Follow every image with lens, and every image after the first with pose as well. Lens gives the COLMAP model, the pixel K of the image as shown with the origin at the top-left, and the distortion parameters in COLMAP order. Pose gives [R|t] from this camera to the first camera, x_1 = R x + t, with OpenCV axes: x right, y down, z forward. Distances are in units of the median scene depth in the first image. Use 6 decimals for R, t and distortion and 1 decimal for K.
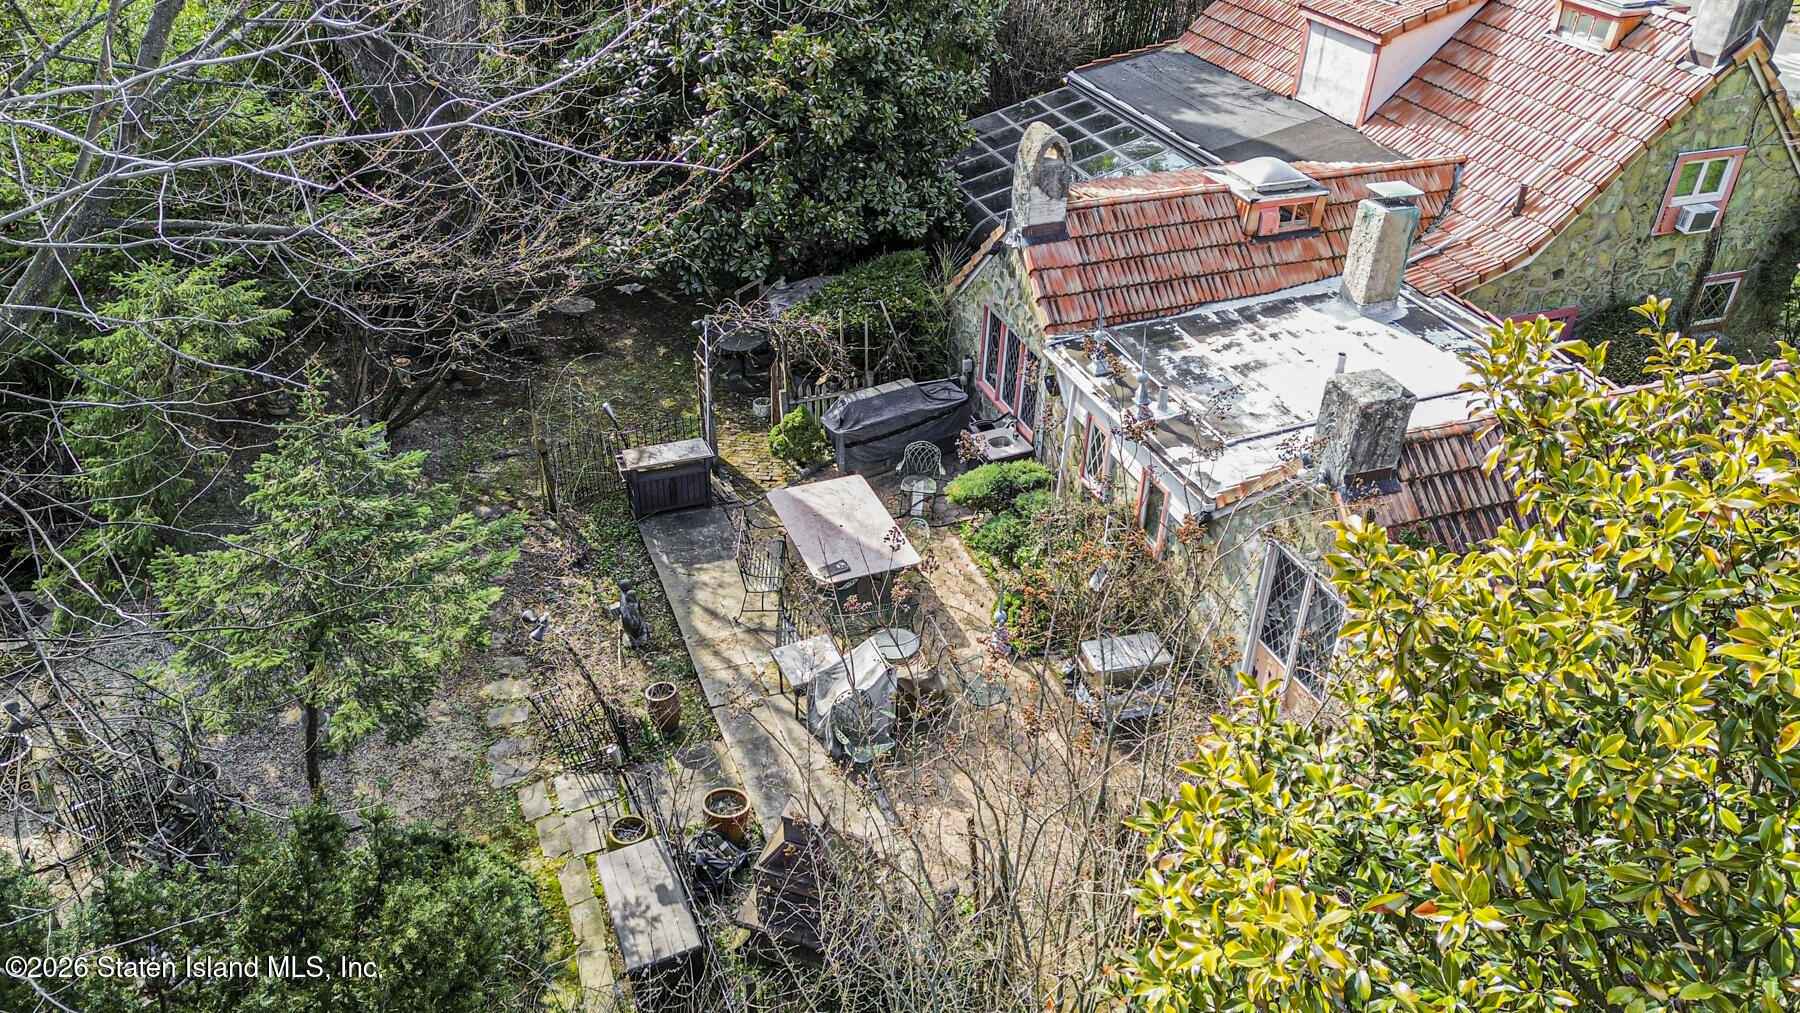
lens RADIAL K [[1275.3, 0, 862.4], [0, 1275.3, 506.2], [0, 0, 1]] dist [0.080240, -0.064720]
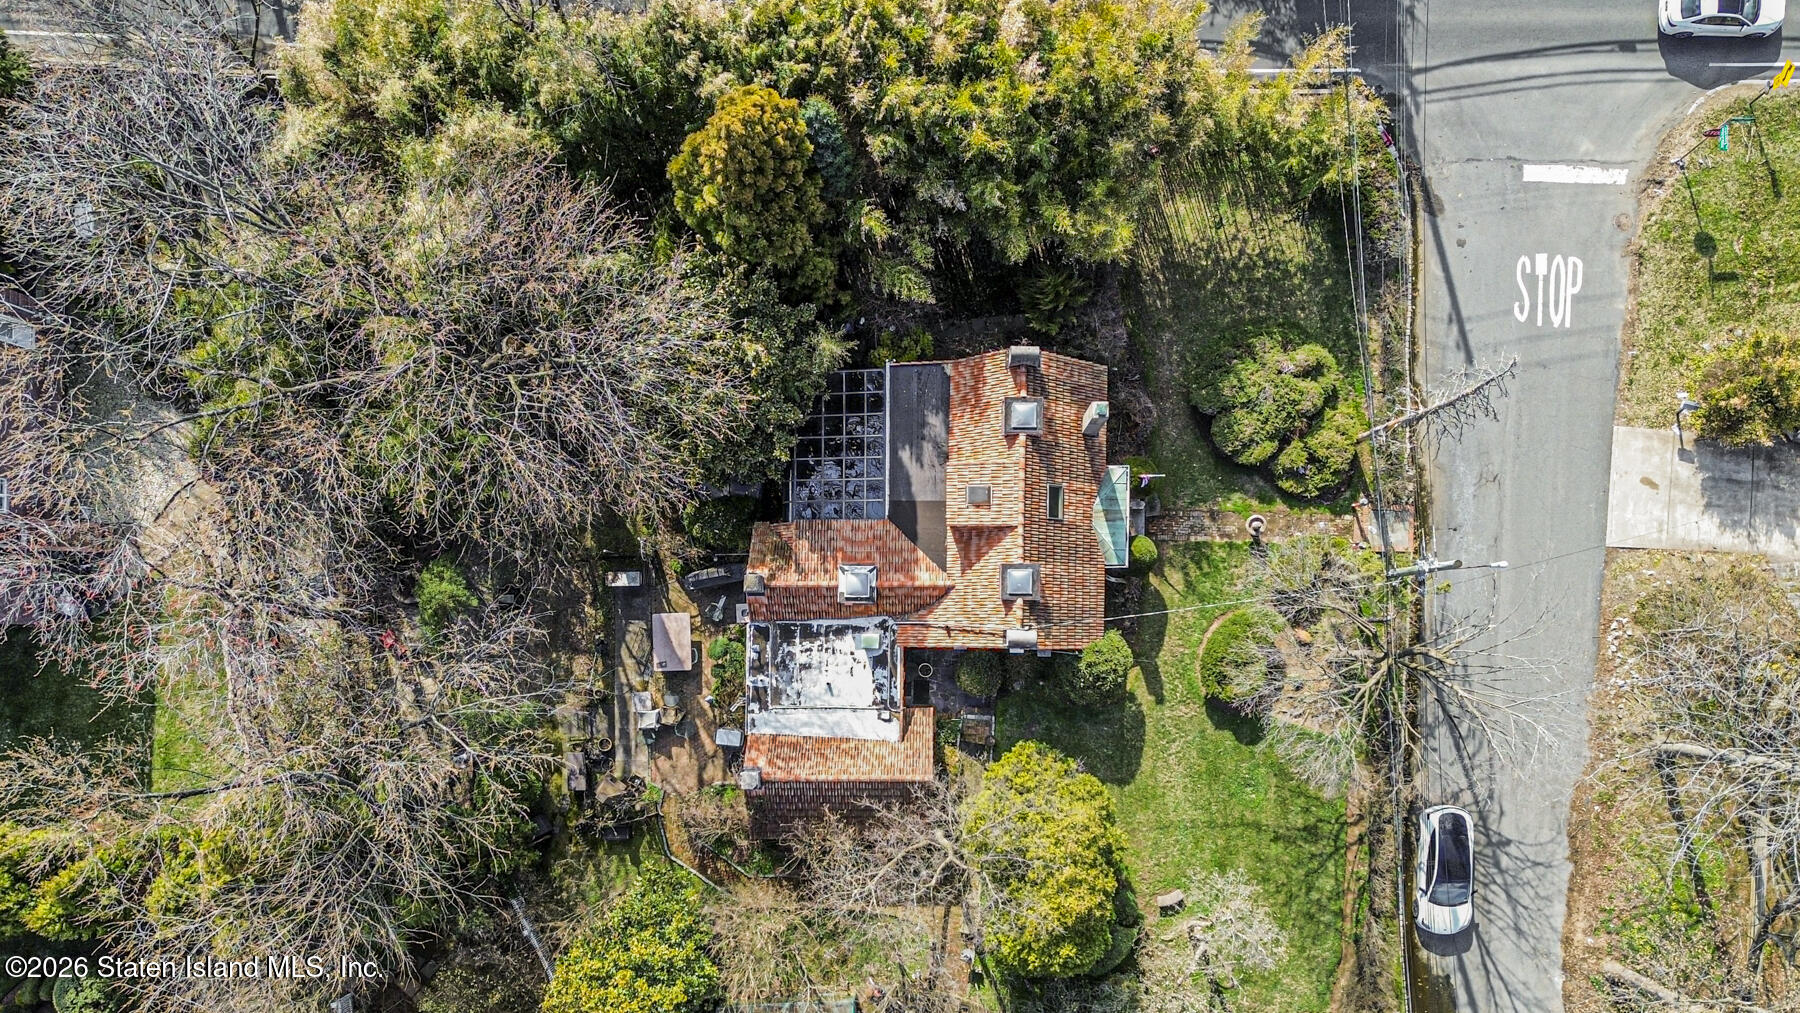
lens RADIAL K [[1262.6, 0, 940.0], [0, 1262.6, 552.5], [0, 0, 1]] dist [0.076236, -0.062041]
pose [[0.942497, 0.332768, -0.031054, 0.556582], [-0.164629, 0.543113, 0.823363, -2.473666], [0.290854, -0.770905, 0.566665, -0.290922]]
